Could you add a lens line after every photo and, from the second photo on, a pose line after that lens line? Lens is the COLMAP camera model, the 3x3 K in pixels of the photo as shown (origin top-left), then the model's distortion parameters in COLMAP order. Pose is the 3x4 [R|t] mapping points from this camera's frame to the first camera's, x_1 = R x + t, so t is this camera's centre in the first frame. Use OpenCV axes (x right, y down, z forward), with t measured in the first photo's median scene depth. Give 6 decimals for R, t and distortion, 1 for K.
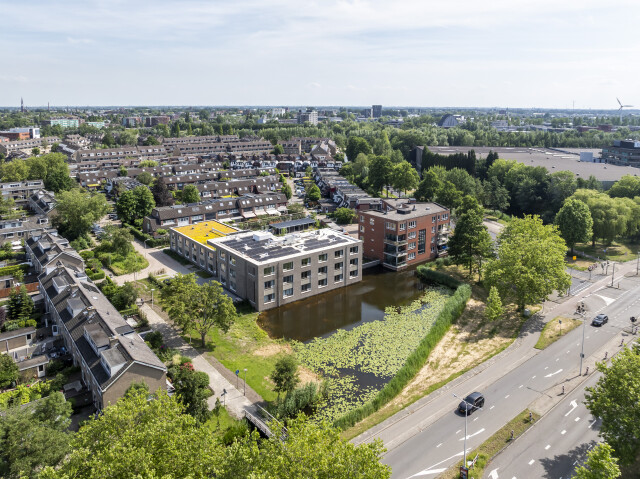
lens RADIAL K [[471.0, 0, 318.9], [0, 471.0, 236.7], [0, 0, 1]] dist [-0.043031, 0.020363]
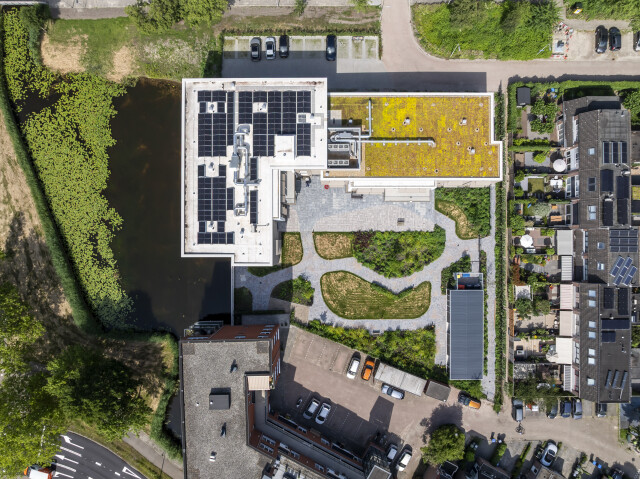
lens RADIAL K [[471.0, 0, 317.8], [0, 471.0, 235.4], [0, 0, 1]] dist [-0.043031, 0.020363]
pose [[-0.619908, 0.784672, -0.001935, -0.075110], [-0.196608, -0.152936, 0.968481, -0.997451], [0.759644, 0.600750, 0.249079, 1.394586]]
